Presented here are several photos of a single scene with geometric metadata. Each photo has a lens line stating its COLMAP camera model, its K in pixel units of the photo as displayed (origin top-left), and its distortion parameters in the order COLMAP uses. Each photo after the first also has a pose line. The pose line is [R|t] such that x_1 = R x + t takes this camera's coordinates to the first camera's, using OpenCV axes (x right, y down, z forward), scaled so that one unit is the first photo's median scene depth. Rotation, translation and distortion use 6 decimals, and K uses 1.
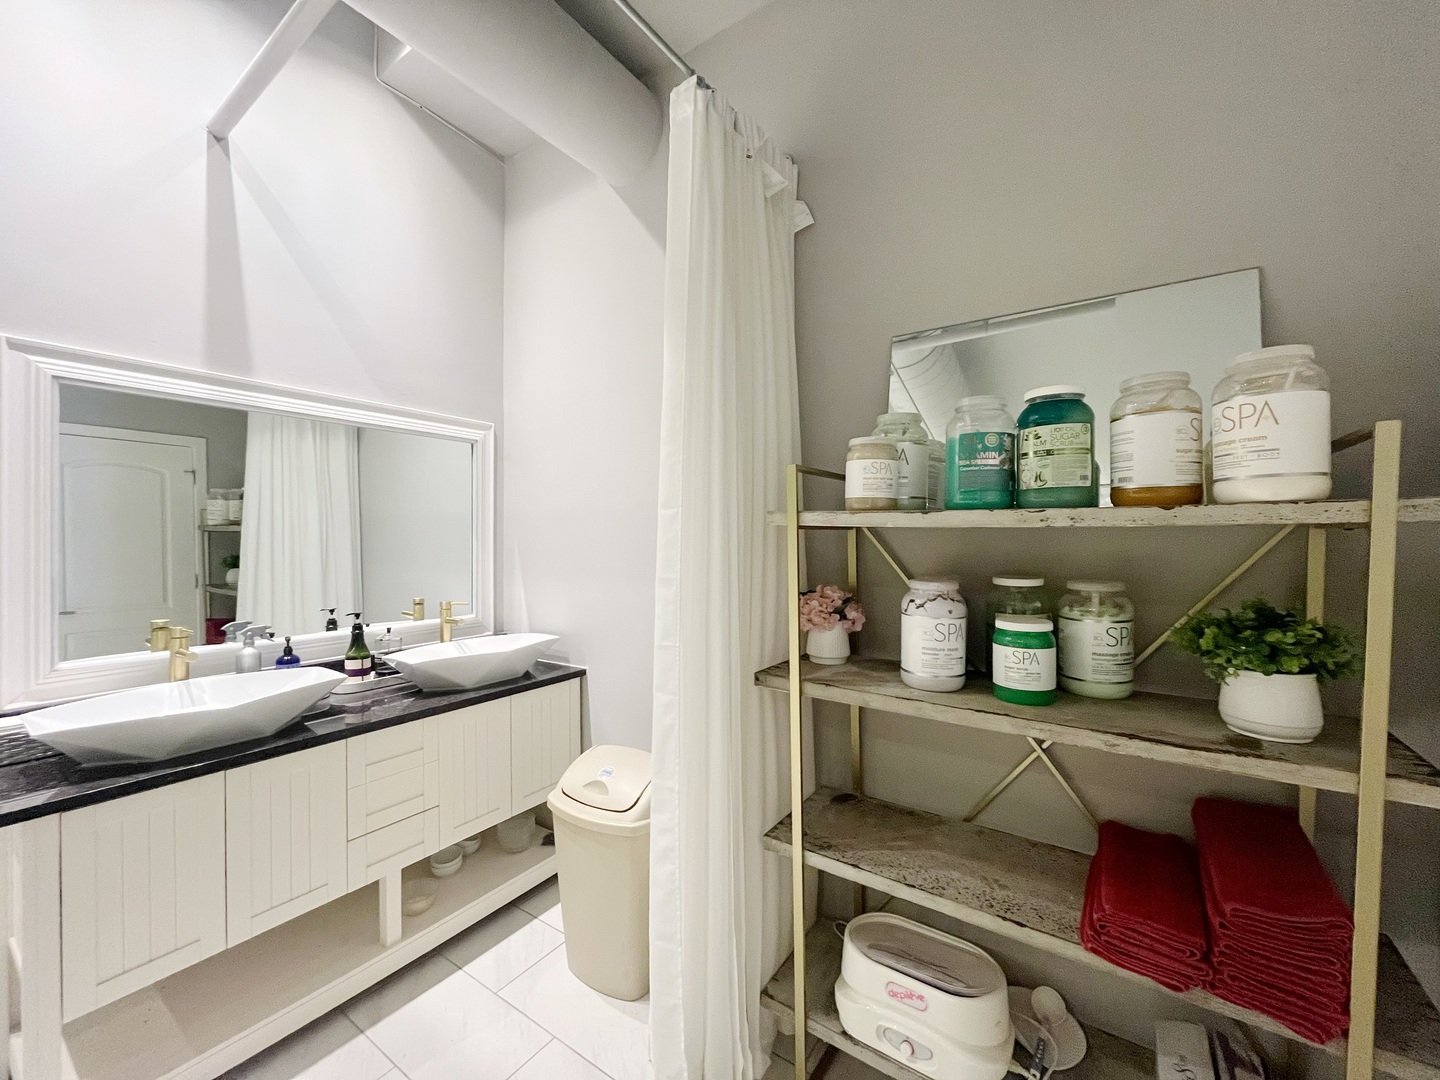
lens RADIAL K [[584.5, 0, 715.1], [0, 584.5, 540.7], [0, 0, 1]] dist [-0.002243, 0.001137]
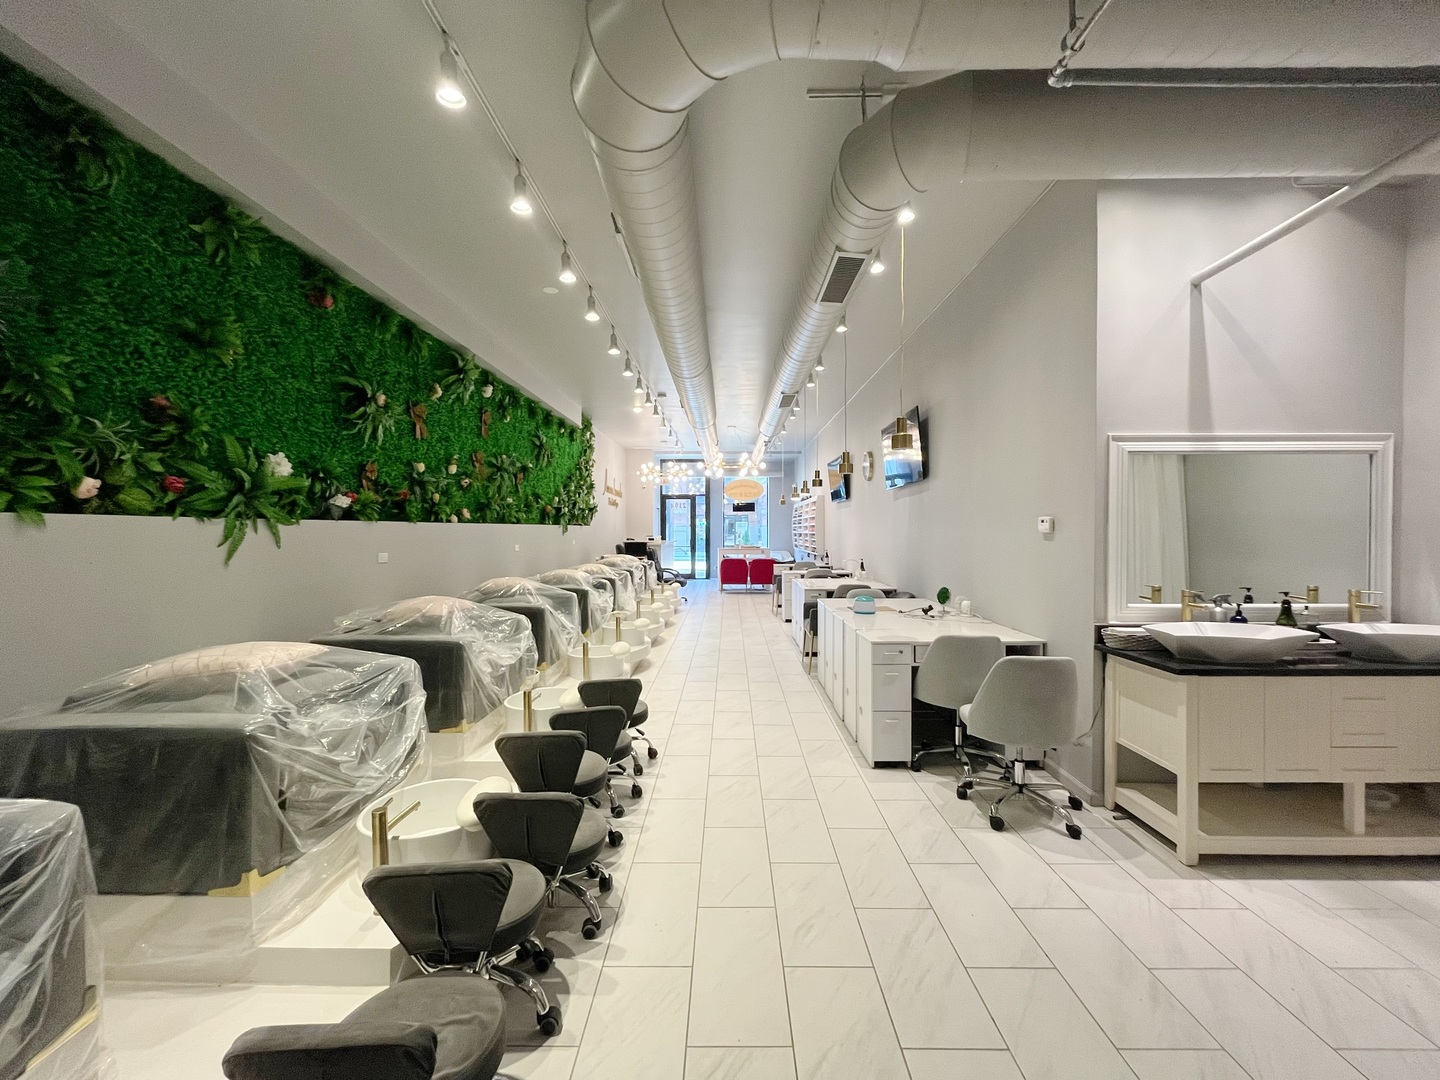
lens RADIAL K [[584.5, 0, 721.5], [0, 584.5, 542.6], [0, 0, 1]] dist [-0.002243, 0.001137]
pose [[0.564804, 0.012116, -0.825136, -0.251808], [-0.002217, 0.999911, 0.013166, -0.007381], [0.825222, -0.005607, 0.564780, -0.928716]]
